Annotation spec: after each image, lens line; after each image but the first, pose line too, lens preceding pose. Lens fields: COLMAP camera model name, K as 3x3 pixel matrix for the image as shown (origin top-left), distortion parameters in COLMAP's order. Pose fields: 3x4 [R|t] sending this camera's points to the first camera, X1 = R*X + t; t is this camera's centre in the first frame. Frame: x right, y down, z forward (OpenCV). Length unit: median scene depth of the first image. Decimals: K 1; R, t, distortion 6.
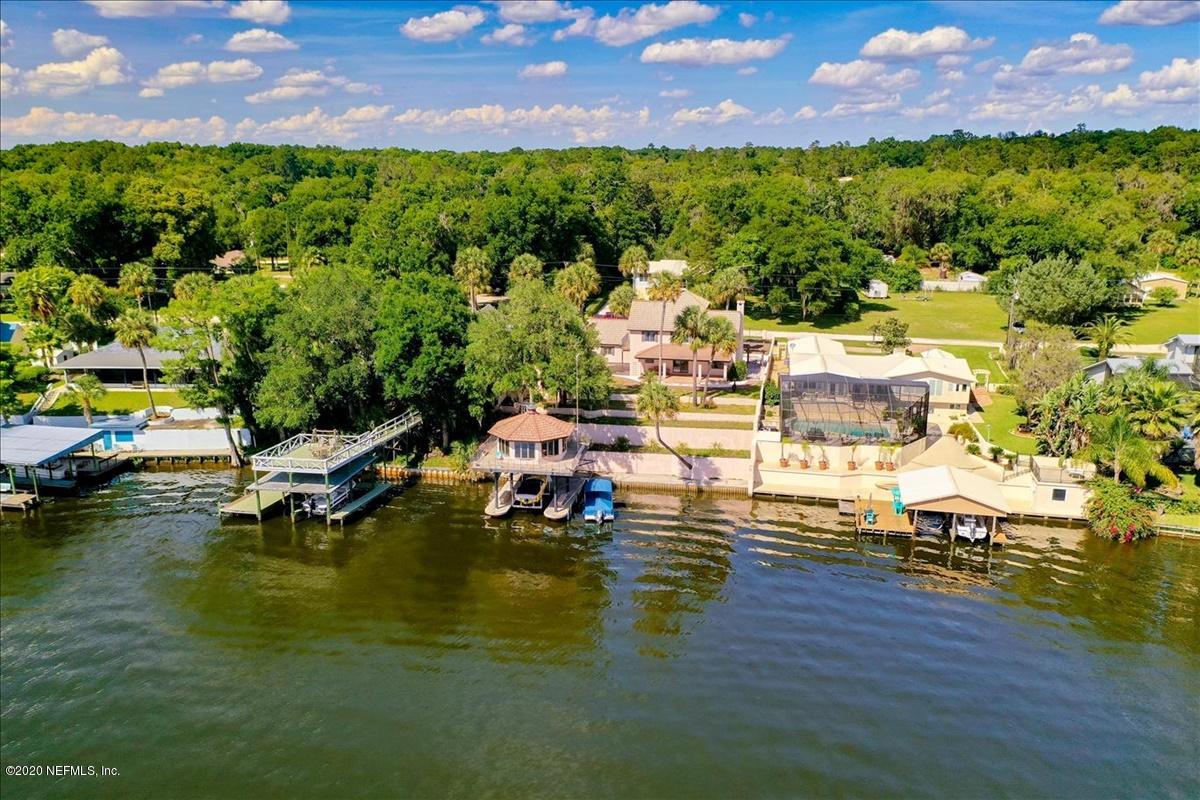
lens RADIAL K [[966.2, 0, 600.4], [0, 966.2, 389.9], [0, 0, 1]] dist [0.002320, 0.009651]
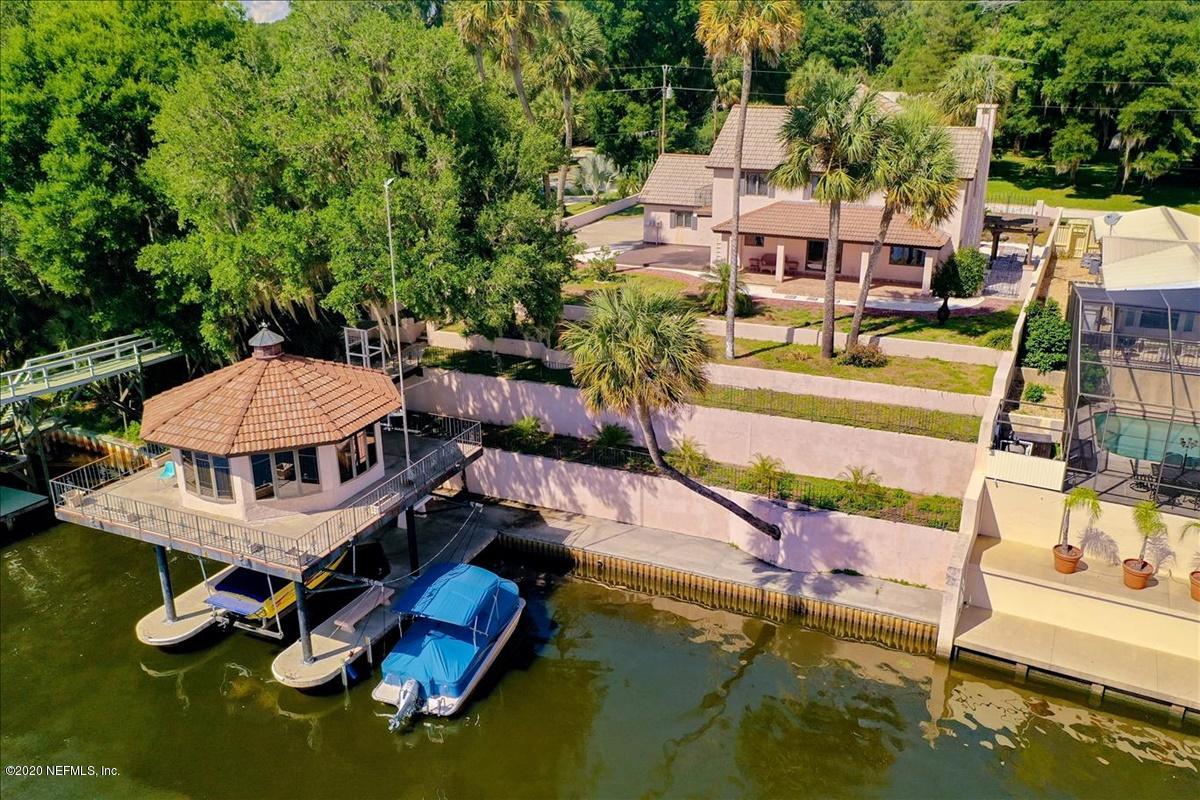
lens RADIAL K [[966.2, 0, 600.4], [0, 966.2, 389.9], [0, 0, 1]] dist [0.002320, 0.009651]
pose [[0.967543, 0.079629, -0.239832, 0.100348], [-0.055929, 0.992997, 0.104062, -0.004778], [0.246439, -0.087271, 0.965221, 0.586035]]
